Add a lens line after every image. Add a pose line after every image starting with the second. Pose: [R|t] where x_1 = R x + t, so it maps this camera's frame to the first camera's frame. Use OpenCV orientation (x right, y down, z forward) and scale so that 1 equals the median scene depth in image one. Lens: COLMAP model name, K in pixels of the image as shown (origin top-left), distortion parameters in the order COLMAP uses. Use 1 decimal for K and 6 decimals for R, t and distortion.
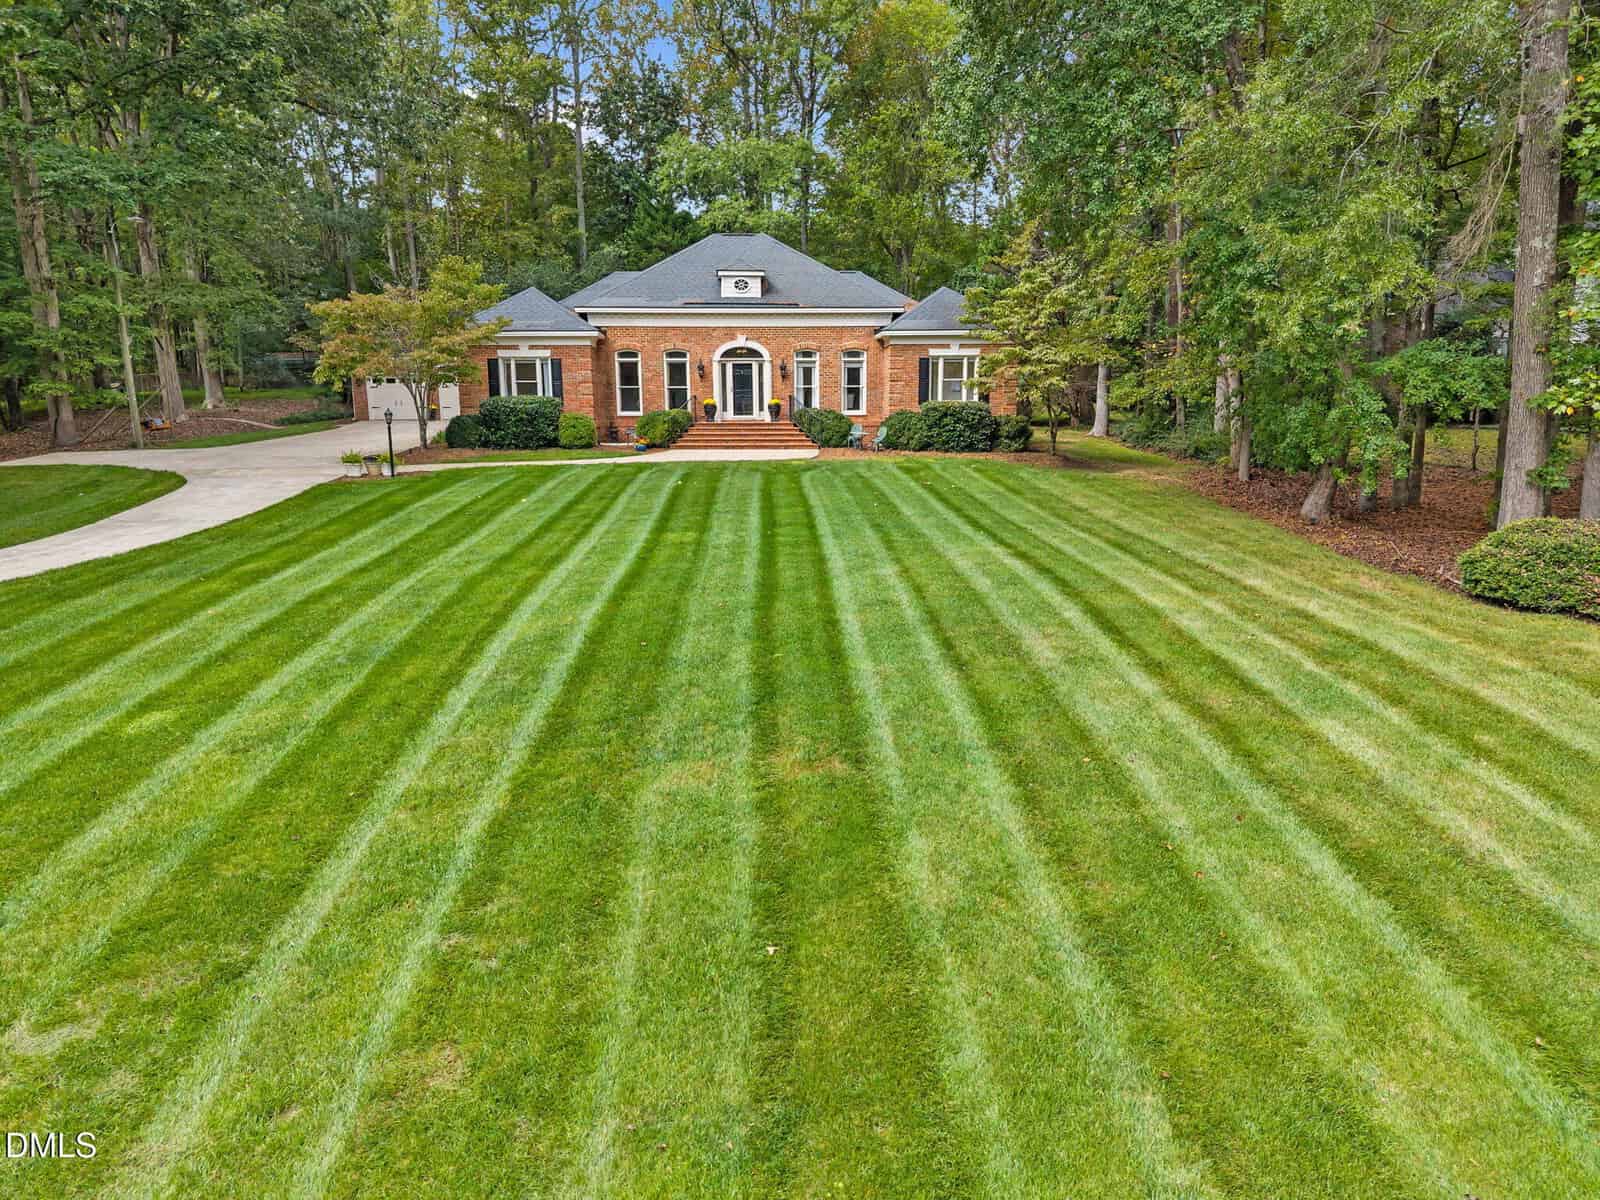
lens RADIAL K [[1099.0, 0, 800.0], [0, 1099.0, 600.0], [0, 0, 1]] dist [0.086037, -0.001705]
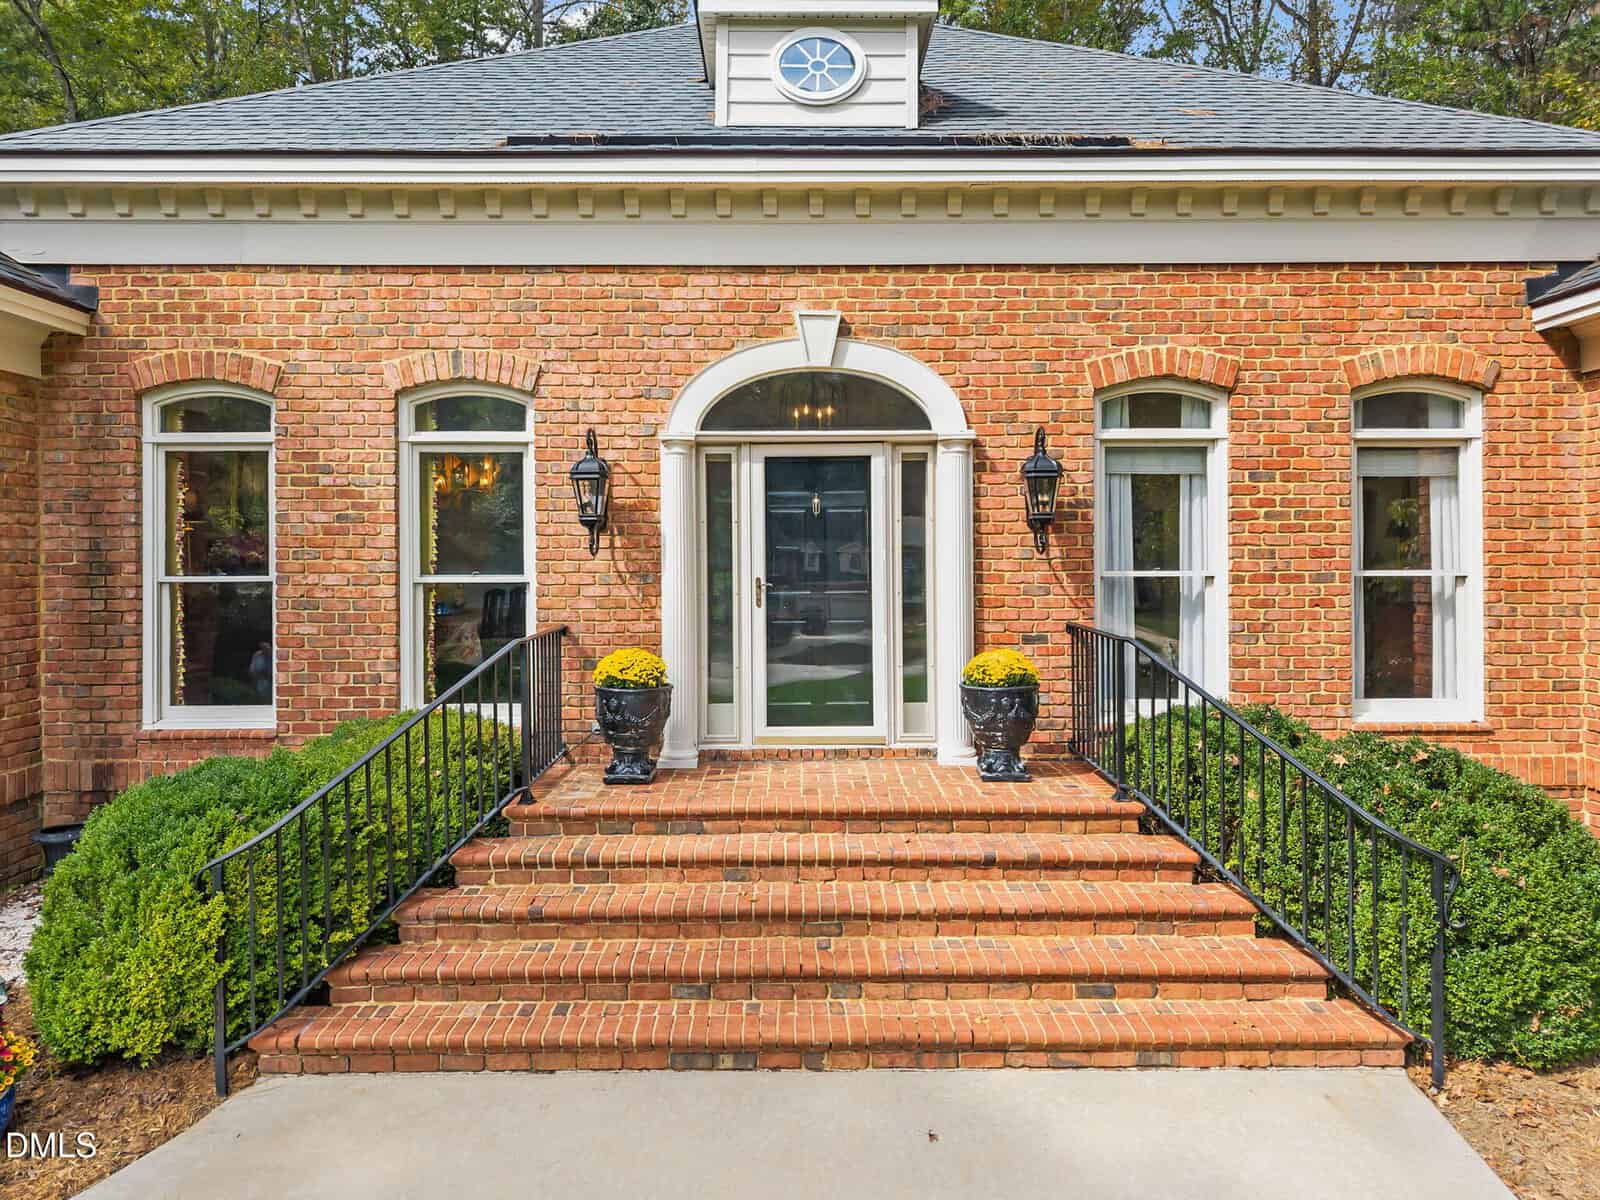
lens RADIAL K [[1093.5, 0, 800.7], [0, 1093.5, 558.9], [0, 0, 1]] dist [0.007793, -0.000802]
pose [[0.998708, 0.002414, -0.050761, -0.045993], [-0.010420, 0.987374, -0.158063, -0.168740], [0.049738, 0.158388, 0.986123, 0.823961]]
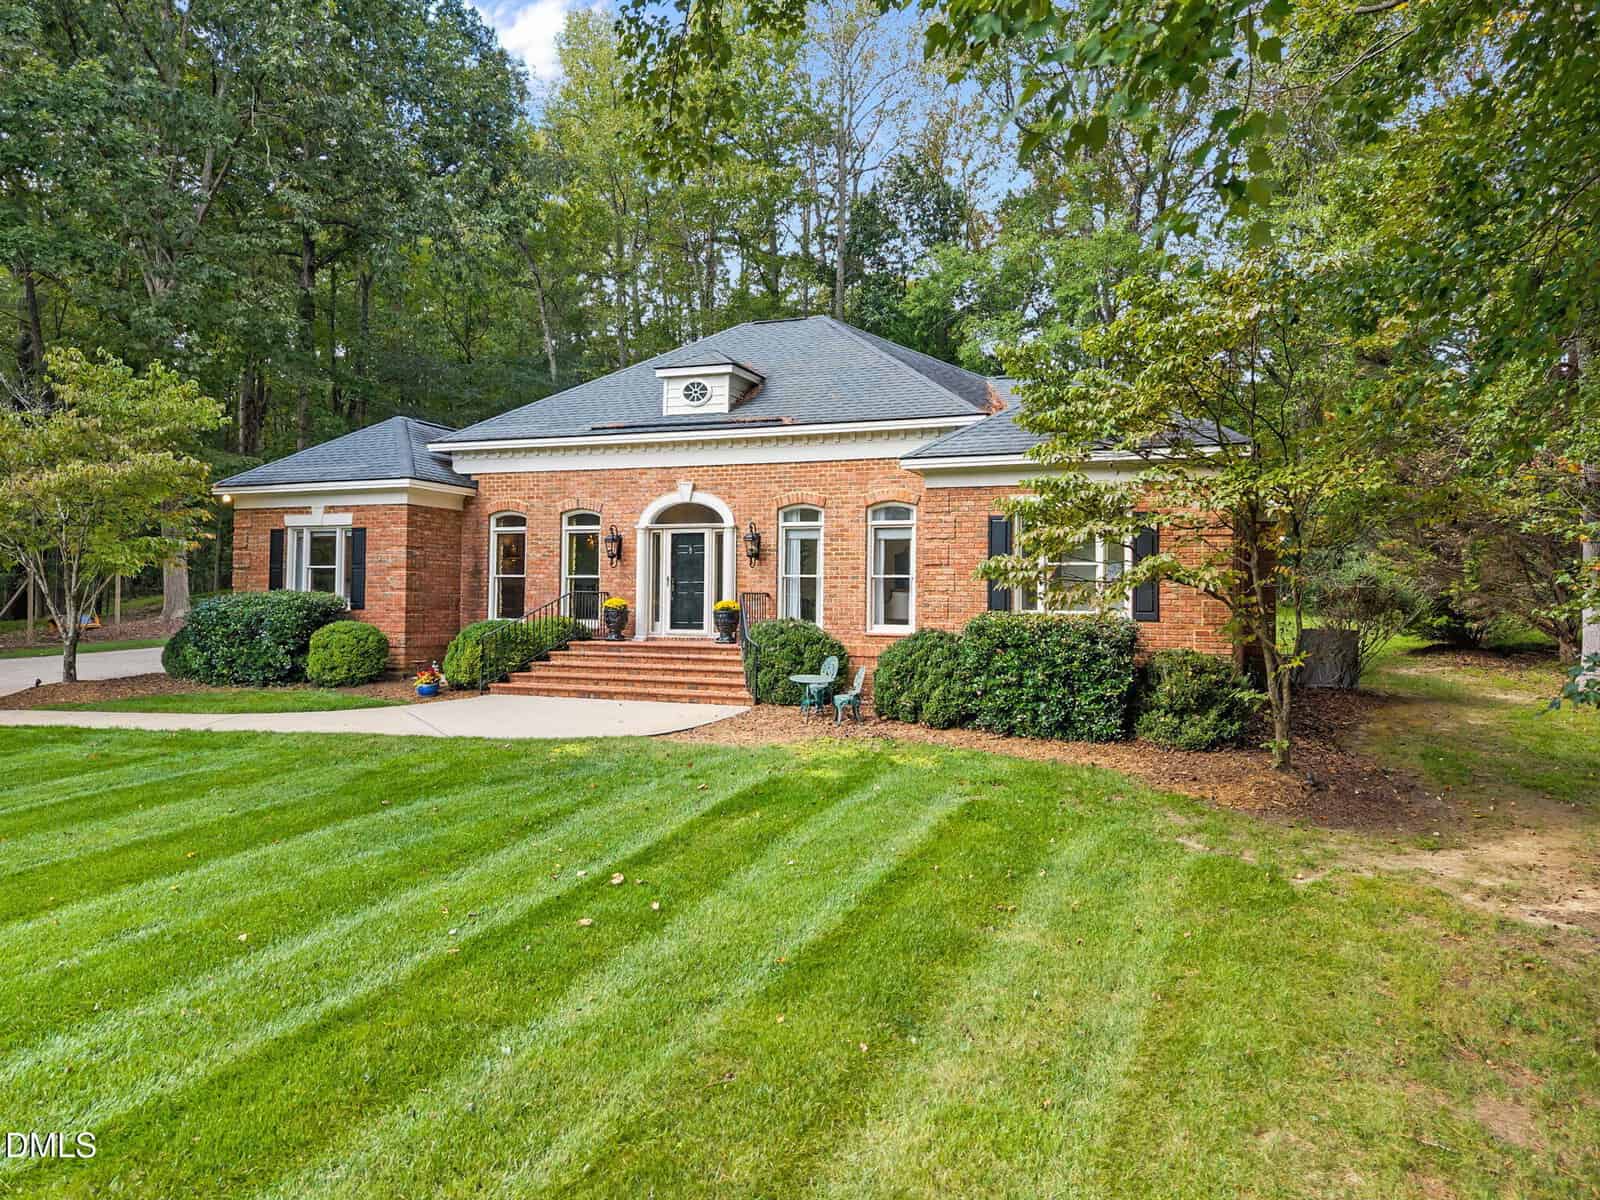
lens RADIAL K [[1099.0, 0, 800.0], [0, 1099.0, 600.0], [0, 0, 1]] dist [0.086037, -0.001705]
pose [[0.904414, 0.014731, -0.426402, 0.222615], [-0.086799, 0.984857, -0.150078, -0.109145], [0.417734, 0.172744, 0.891996, 0.561105]]
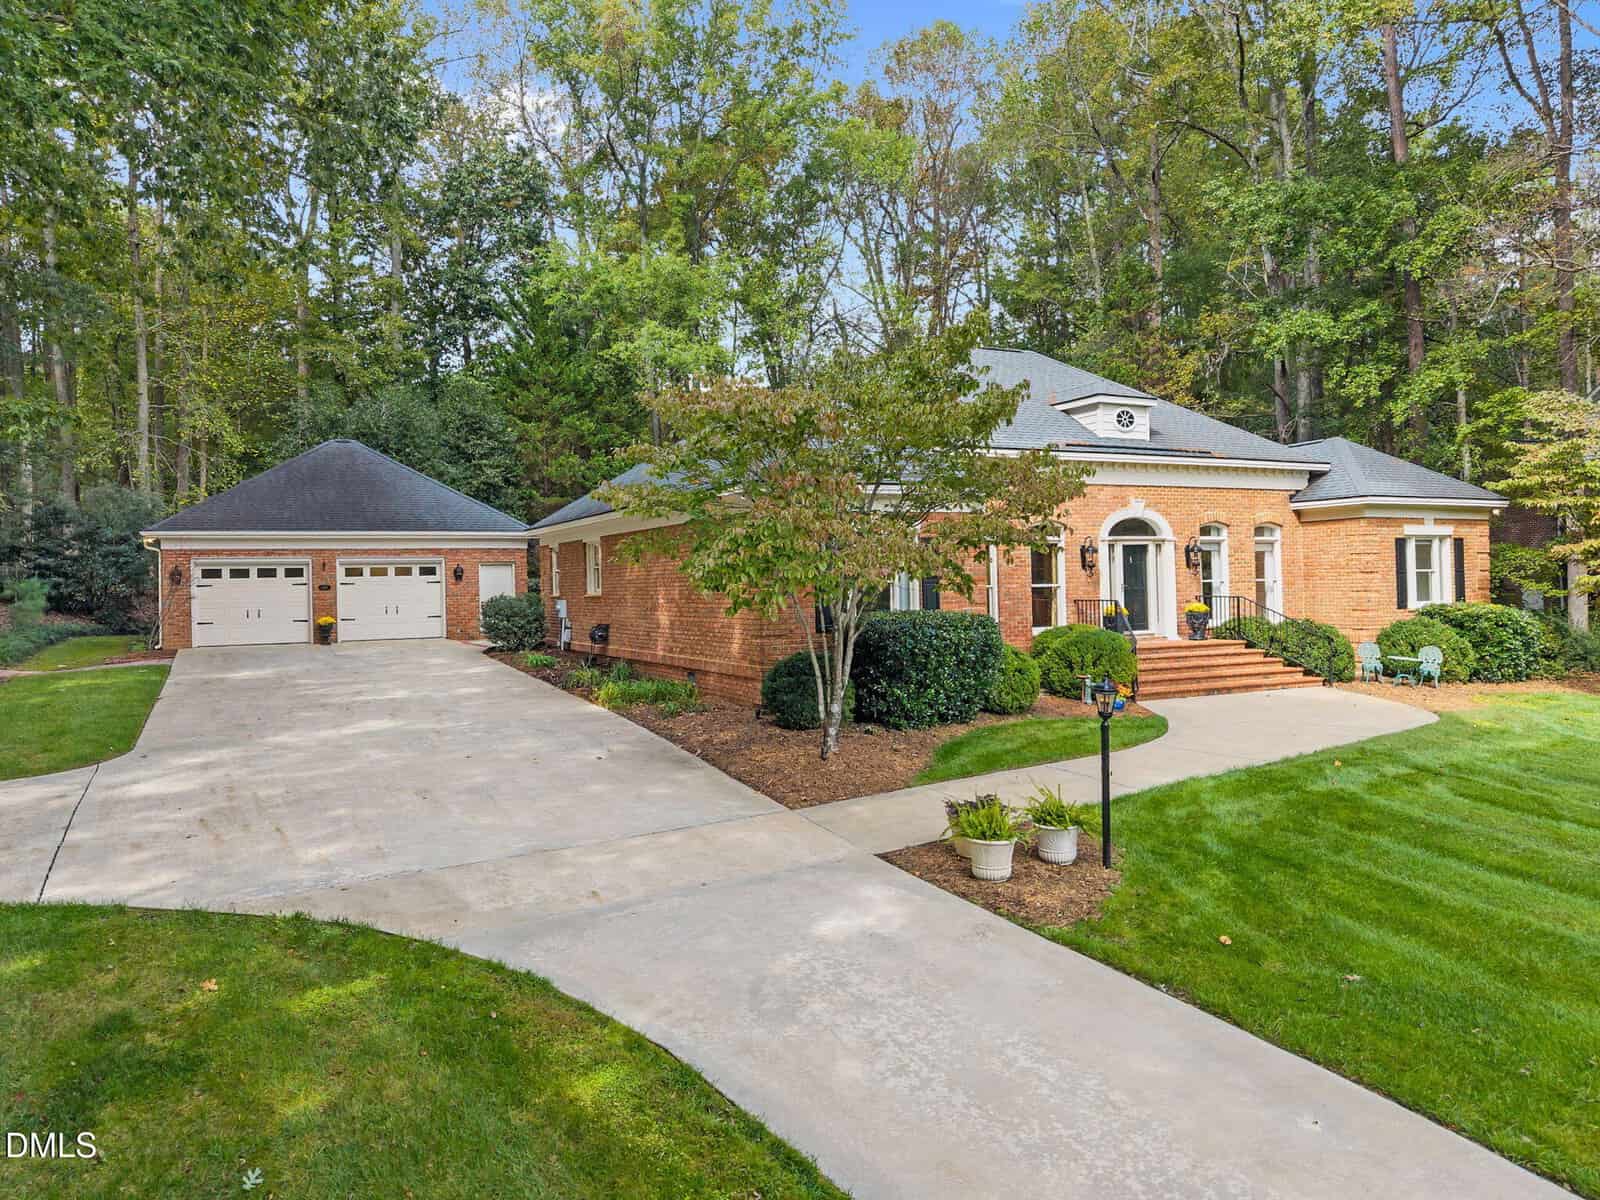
lens RADIAL K [[1018.8, 0, 800.0], [0, 1018.8, 600.0], [0, 0, 1]] dist [-0.002627, -0.000844]
pose [[0.922023, -0.018397, 0.386698, -0.433734], [0.078838, 0.986861, -0.141028, -0.122761], [-0.379023, 0.160518, 0.911359, 0.576687]]
